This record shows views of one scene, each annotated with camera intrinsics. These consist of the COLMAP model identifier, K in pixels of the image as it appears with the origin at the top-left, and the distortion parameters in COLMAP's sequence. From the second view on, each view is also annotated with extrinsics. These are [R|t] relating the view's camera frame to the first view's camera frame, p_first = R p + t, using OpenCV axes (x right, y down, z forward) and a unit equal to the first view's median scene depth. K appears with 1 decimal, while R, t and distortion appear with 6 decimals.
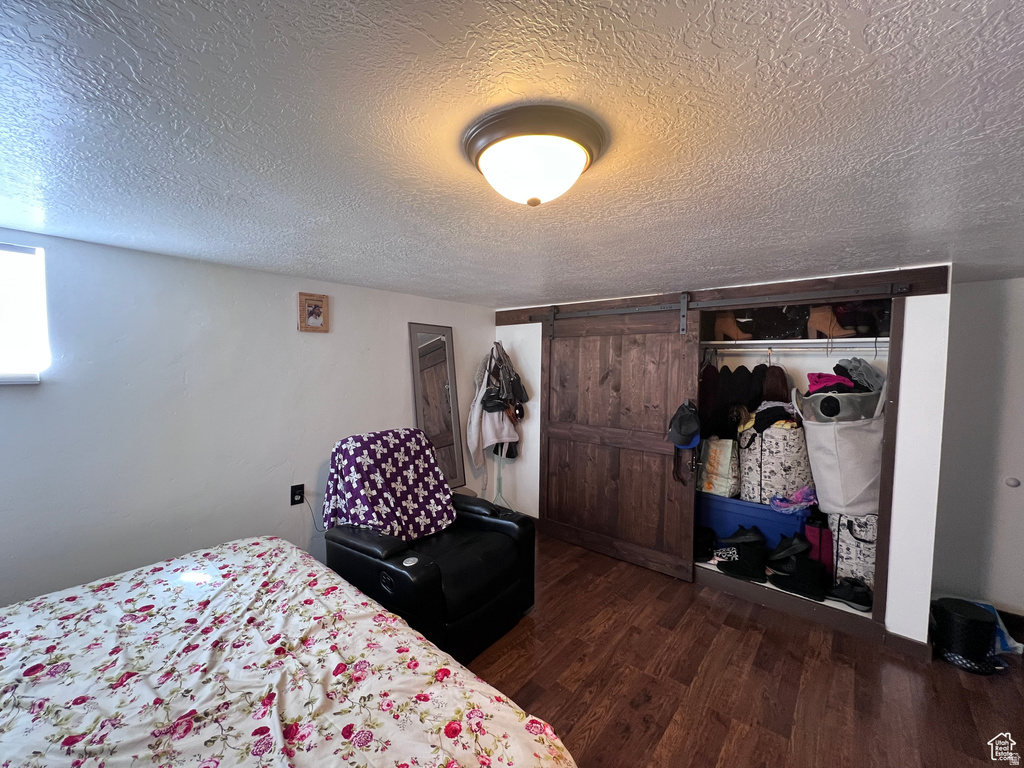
lens RADIAL K [[411.5, 0, 515.0], [0, 411.5, 390.8], [0, 0, 1]] dist [-0.000699, 0.000612]
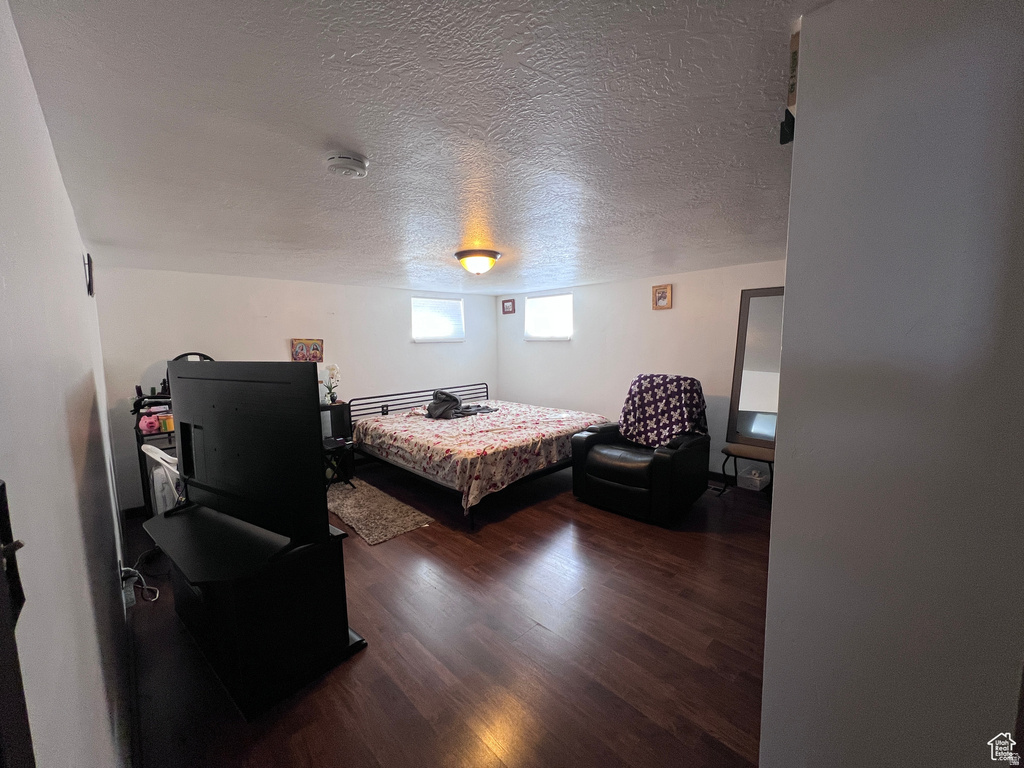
lens RADIAL K [[411.5, 0, 514.0], [0, 411.5, 382.4], [0, 0, 1]] dist [-0.000699, 0.000612]
pose [[-0.085469, 0.105131, -0.990779, 1.214165], [-0.037622, 0.993368, 0.108651, -0.015047], [0.995630, 0.046562, -0.080946, 0.601754]]
